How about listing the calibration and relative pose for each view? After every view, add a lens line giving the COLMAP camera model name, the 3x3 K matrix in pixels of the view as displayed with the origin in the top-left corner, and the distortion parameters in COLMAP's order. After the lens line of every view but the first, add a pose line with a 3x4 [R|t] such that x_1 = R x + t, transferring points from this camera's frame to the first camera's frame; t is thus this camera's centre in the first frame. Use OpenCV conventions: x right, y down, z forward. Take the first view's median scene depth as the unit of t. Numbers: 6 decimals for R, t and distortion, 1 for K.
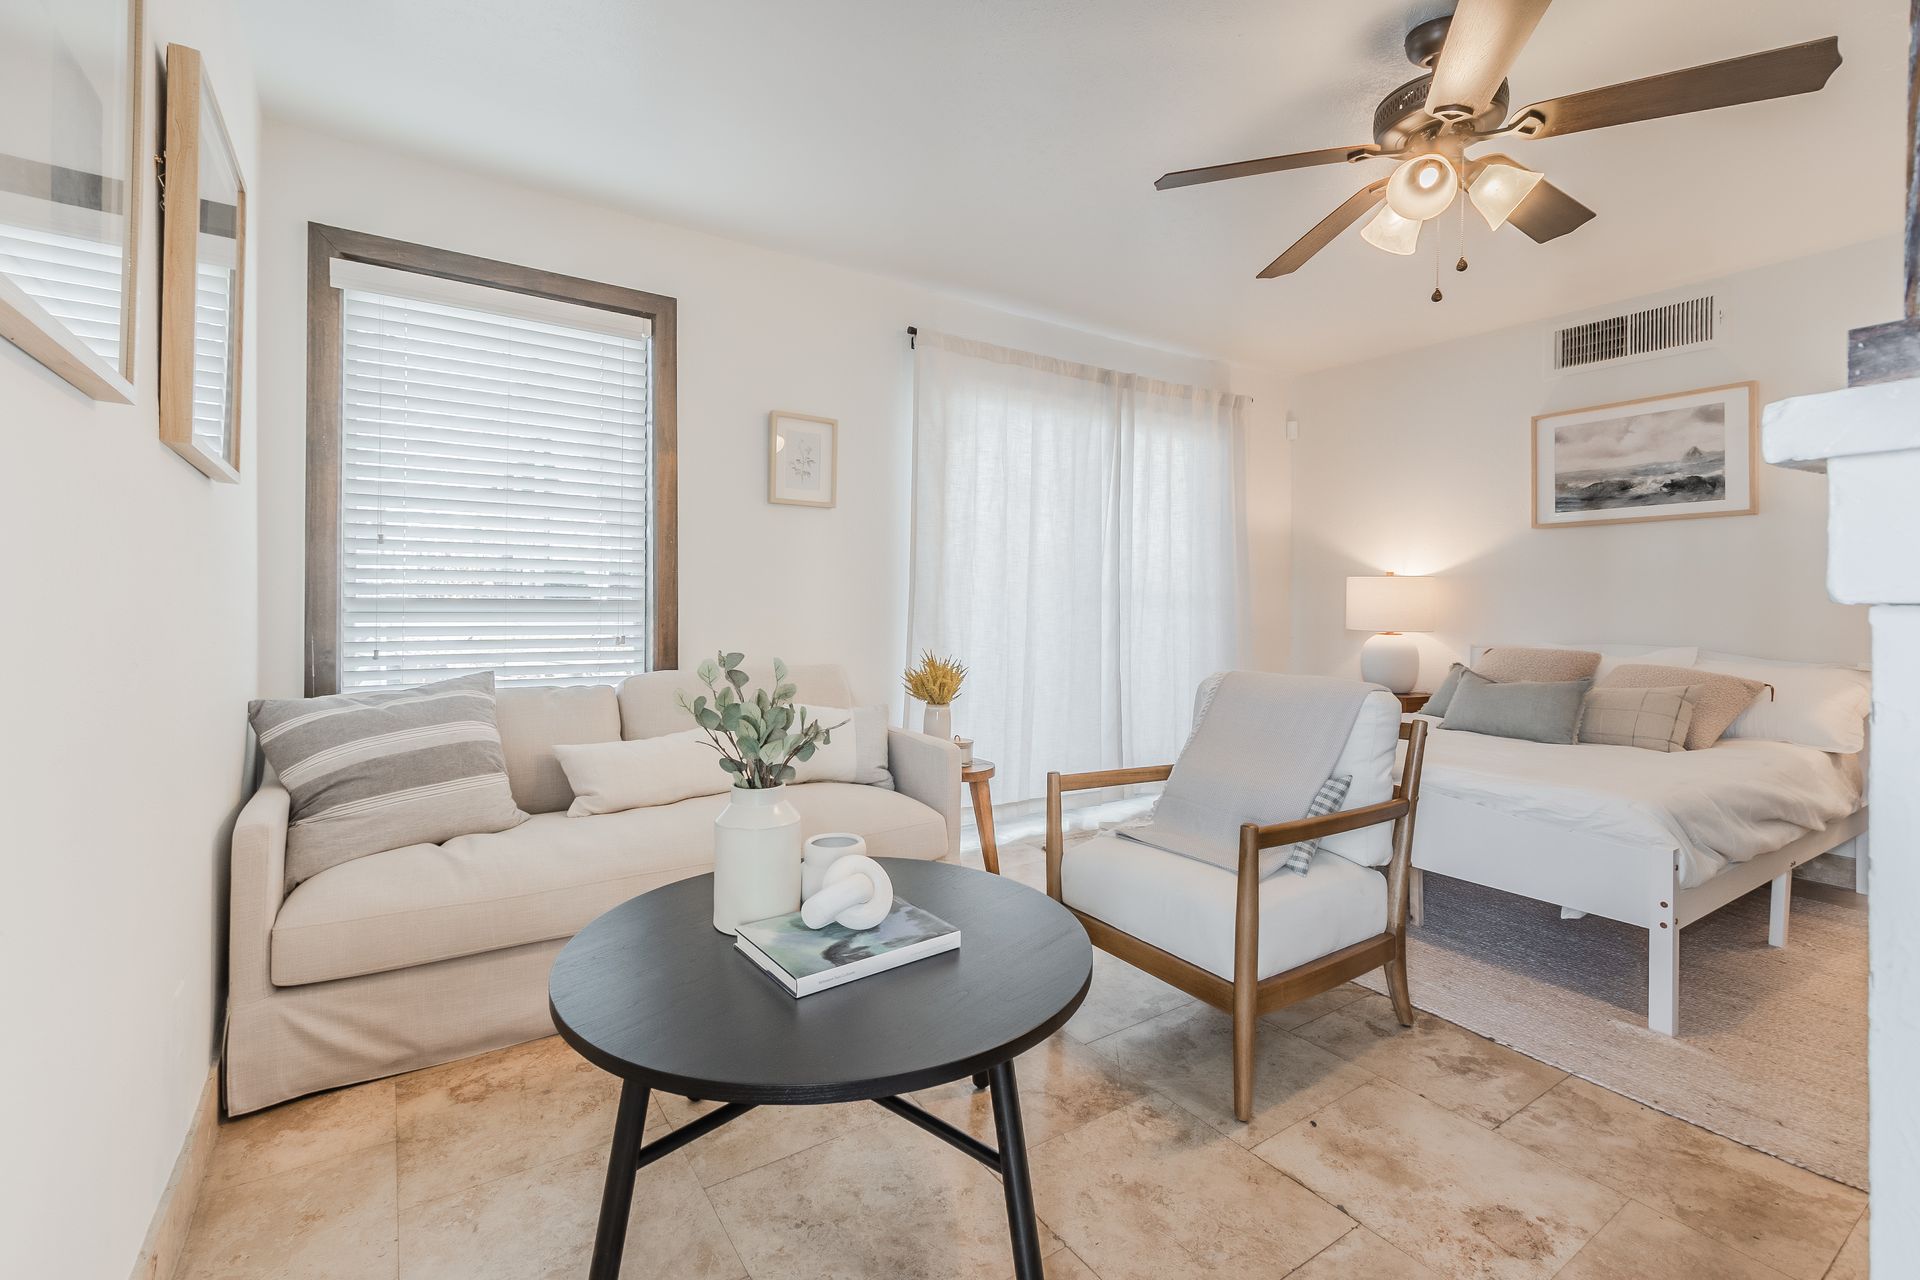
lens RADIAL K [[842.2, 0, 964.3], [0, 842.2, 604.7], [0, 0, 1]] dist [0.003054, 0.000651]
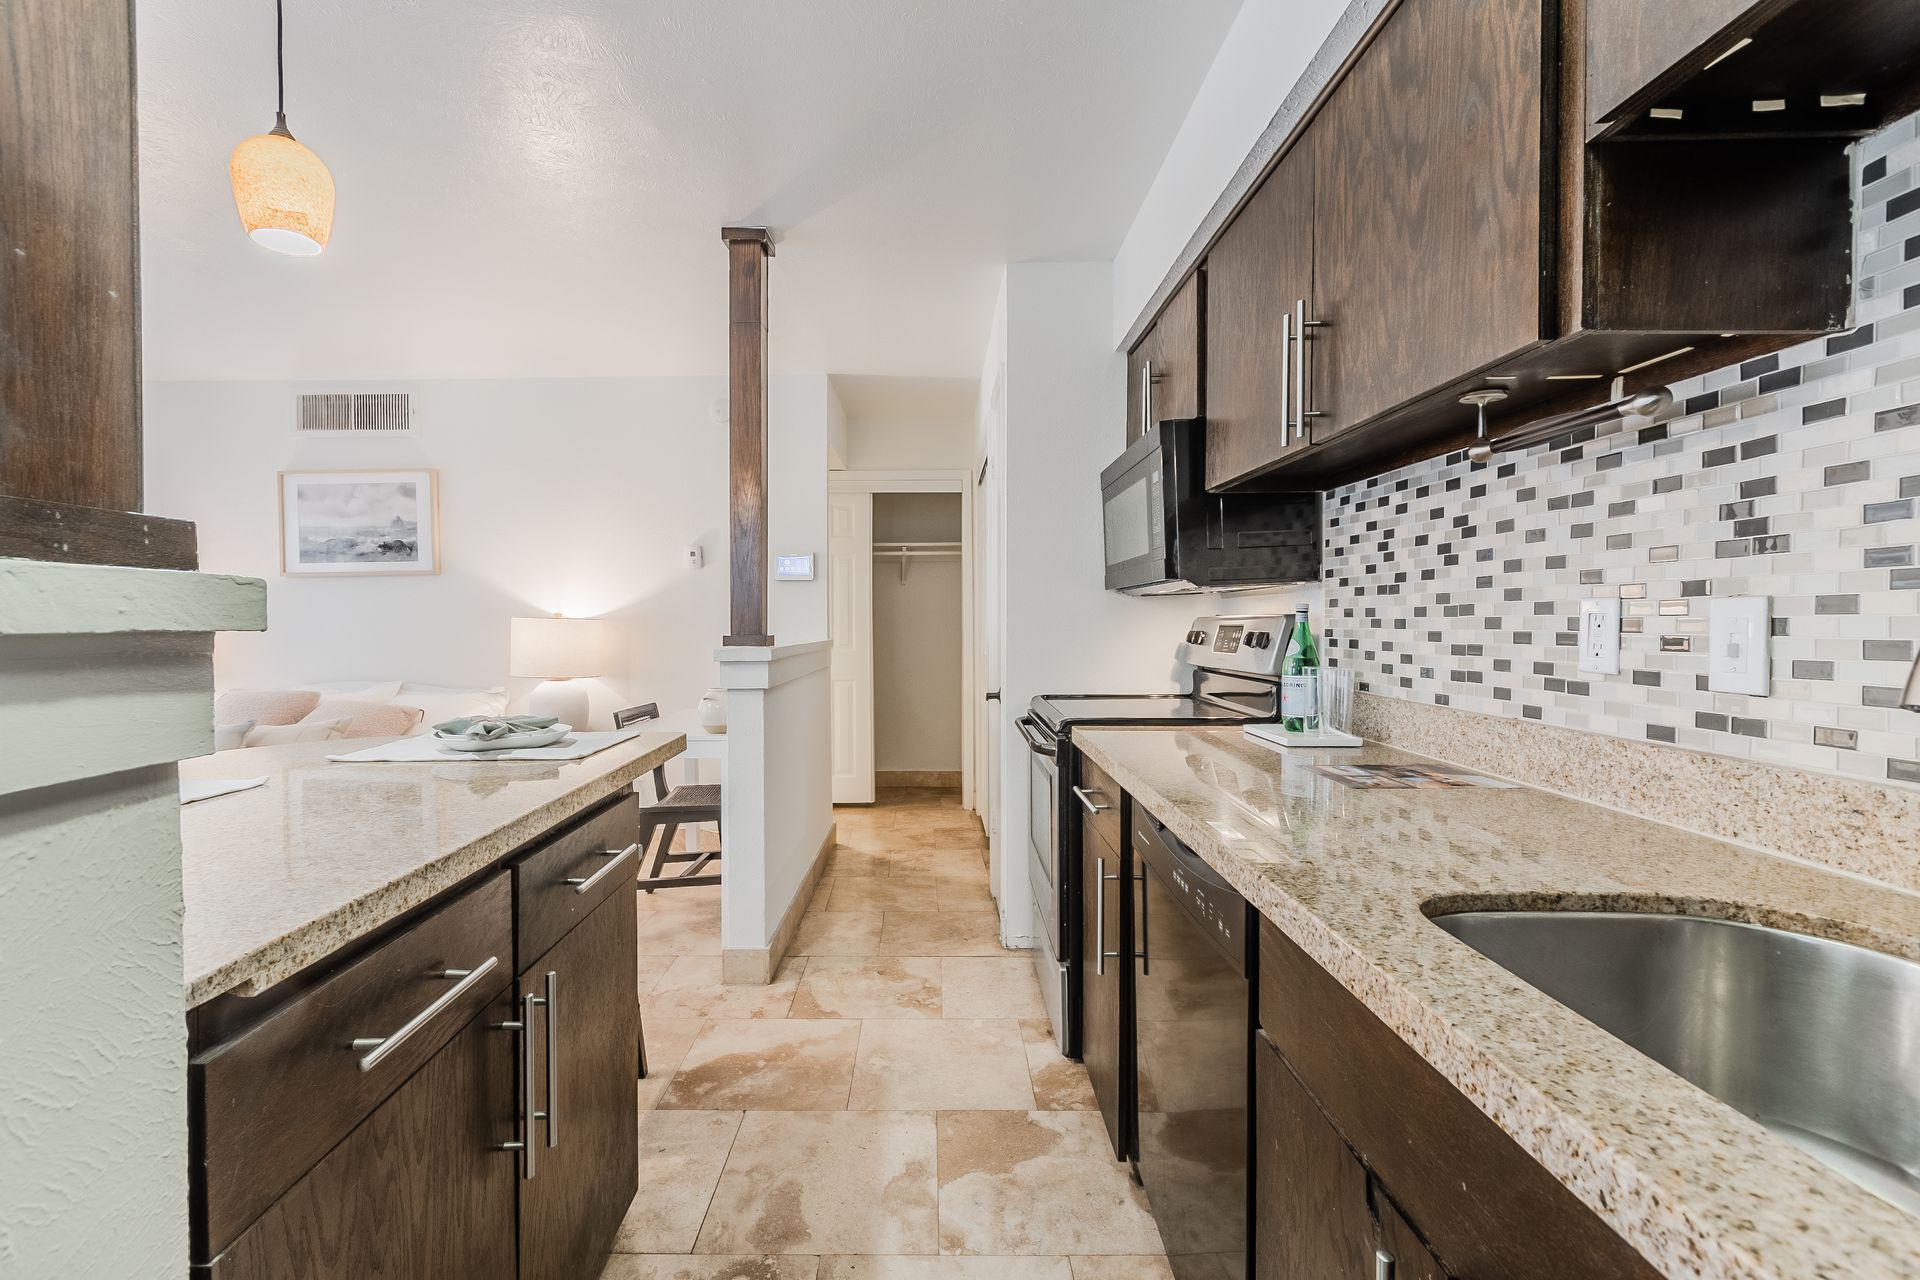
lens RADIAL K [[842.2, 0, 912.1], [0, 842.2, 628.2], [0, 0, 1]] dist [0.003054, 0.000651]
pose [[0.575467, -0.018422, 0.817617, 0.430451], [0.016112, 0.999808, 0.011186, -0.040077], [-0.817666, 0.006736, 0.575653, -0.433966]]
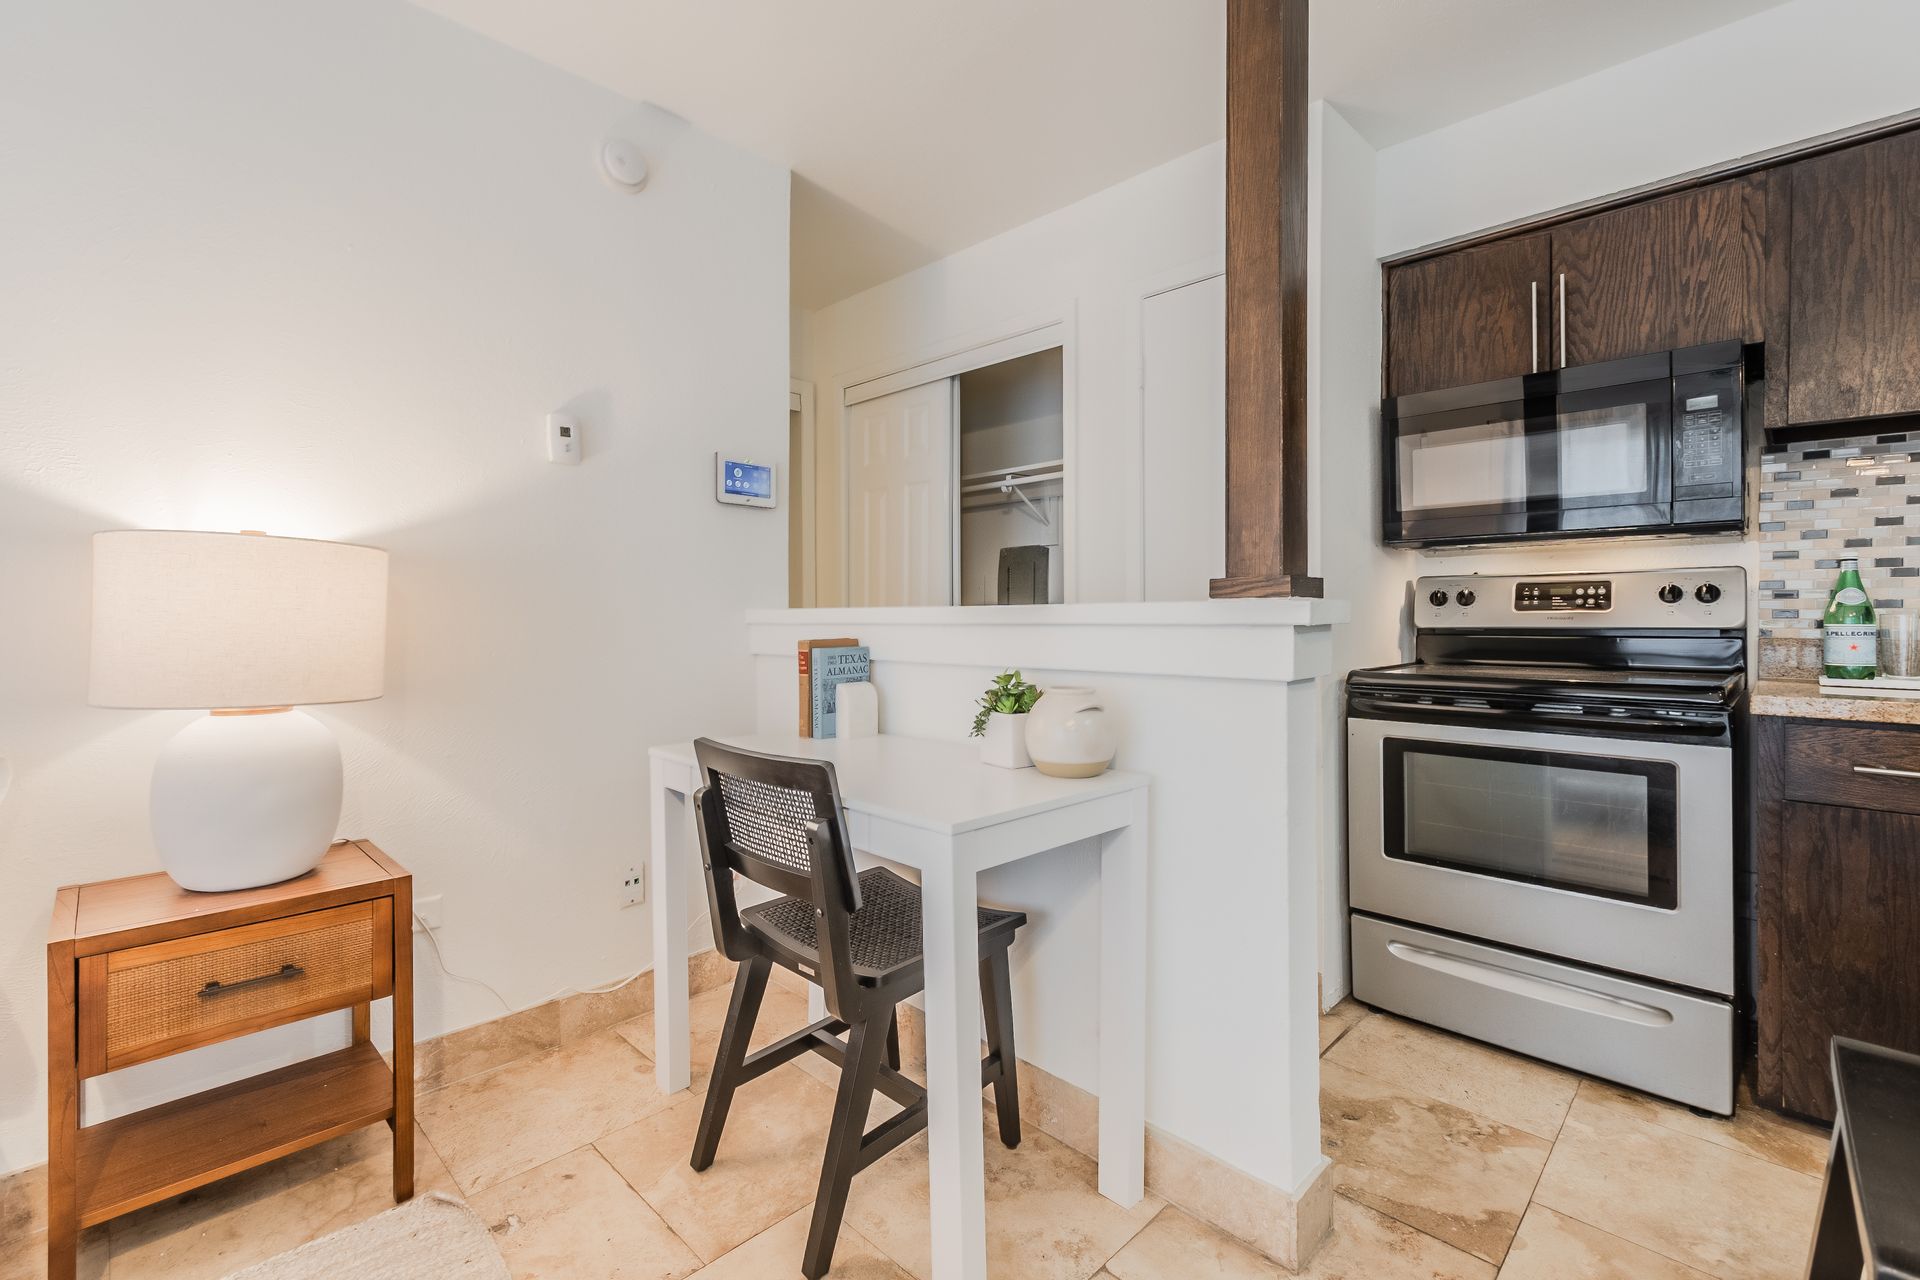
lens RADIAL K [[842.2, 0, 948.5], [0, 842.2, 613.3], [0, 0, 1]] dist [0.003054, 0.000651]
pose [[-0.196070, -0.008316, 0.980555, 0.689492], [0.007399, 0.999923, 0.009960, -0.004301], [-0.980562, 0.009208, -0.195993, 0.734845]]
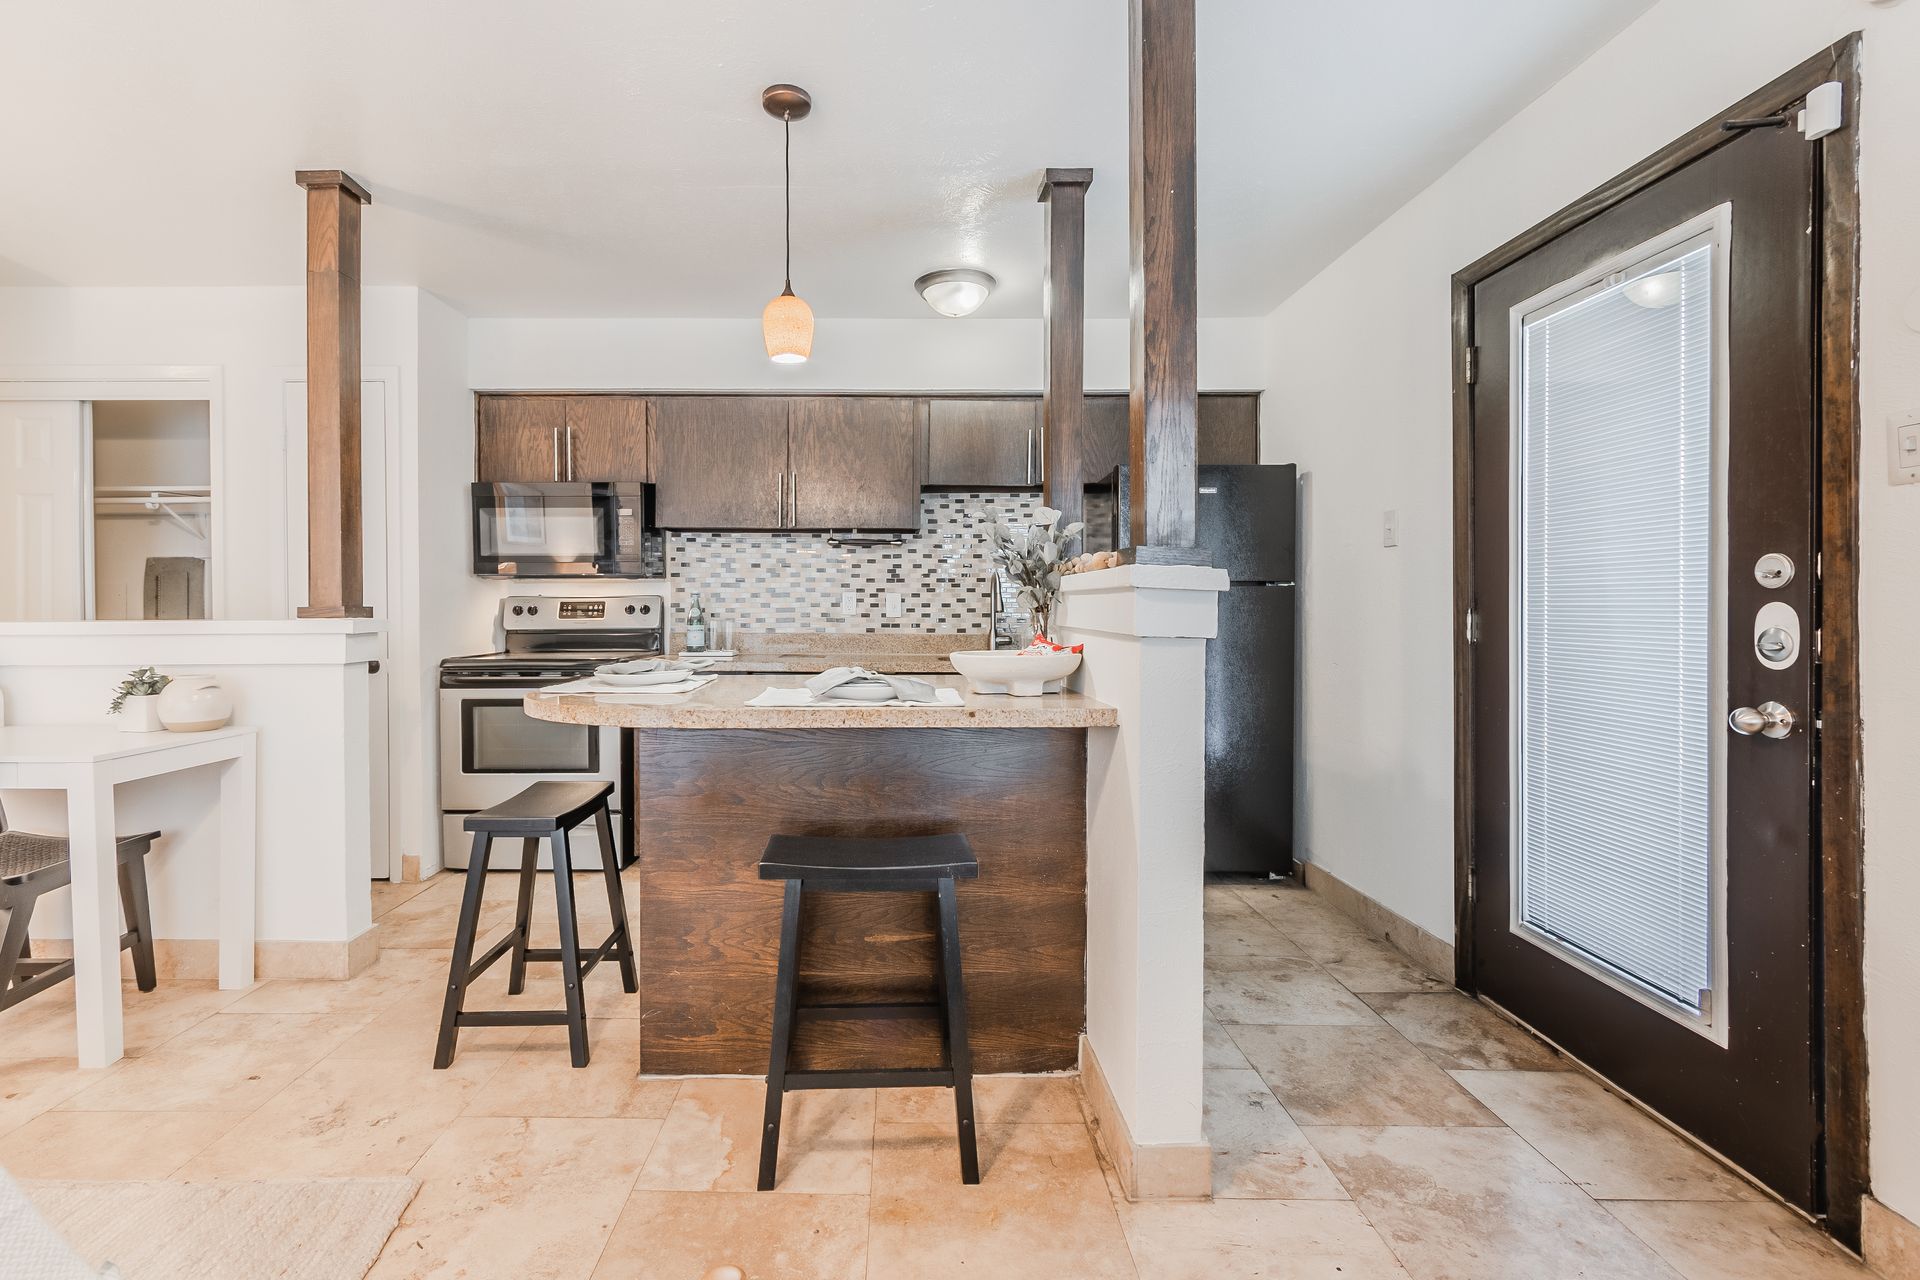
lens RADIAL K [[858.3, 0, 903.0], [0, 858.3, 614.6], [0, 0, 1]] dist [0.003819, -0.000359]
pose [[-0.824722, -0.014031, 0.565364, 0.029078], [-0.002888, 0.999784, 0.020600, -0.036686], [-0.565531, 0.015357, -0.824584, 0.885063]]
